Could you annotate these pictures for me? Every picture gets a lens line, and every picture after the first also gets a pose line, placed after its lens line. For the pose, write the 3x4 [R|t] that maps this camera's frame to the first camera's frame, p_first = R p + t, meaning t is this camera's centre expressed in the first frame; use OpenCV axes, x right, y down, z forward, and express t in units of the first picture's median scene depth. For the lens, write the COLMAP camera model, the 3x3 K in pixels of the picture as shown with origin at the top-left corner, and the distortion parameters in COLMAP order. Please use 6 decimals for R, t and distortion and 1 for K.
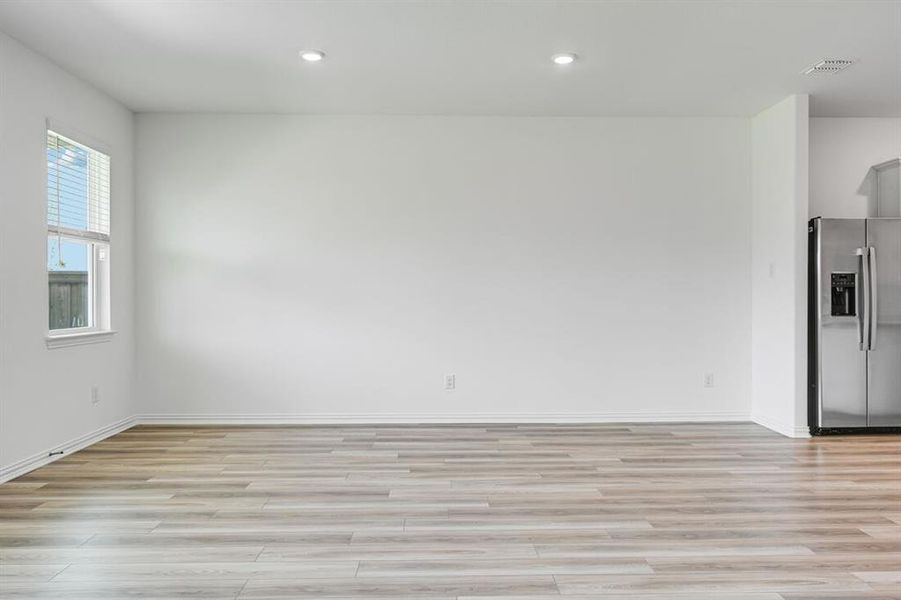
lens RADIAL K [[684.5, 0, 447.2], [0, 684.5, 298.2], [0, 0, 1]] dist [-0.001645, 0.000968]
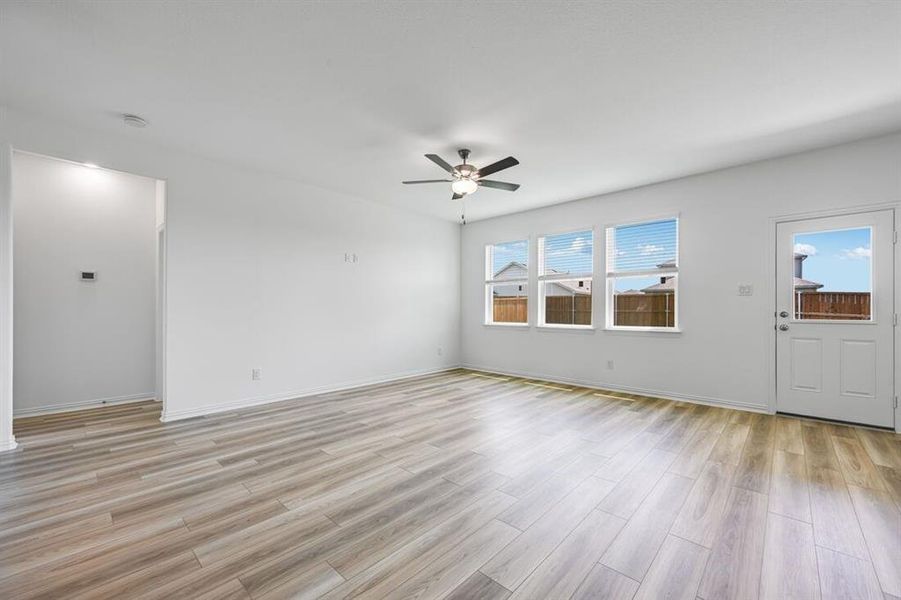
lens RADIAL K [[360.3, 0, 467.2], [0, 360.3, 310.3], [0, 0, 1]] dist [-0.001896, -0.000055]
pose [[-0.693185, 0.001359, -0.720758, 0.492774], [-0.002832, 0.999985, 0.004610, -0.001814], [0.720754, 0.005237, -0.693171, 0.723213]]
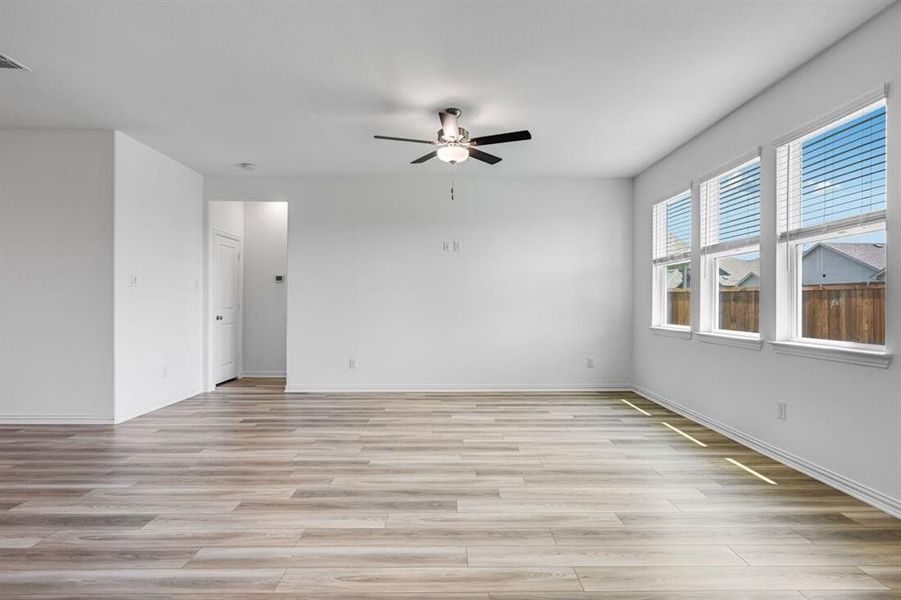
lens RADIAL K [[491.1, 0, 455.1], [0, 491.1, 304.8], [0, 0, 1]] dist [-0.005866, -0.001297]
pose [[-0.999911, -0.003231, 0.012981, -0.071009], [-0.003169, 0.999983, 0.004819, -0.002345], [-0.012996, 0.004778, -0.999904, 1.039564]]
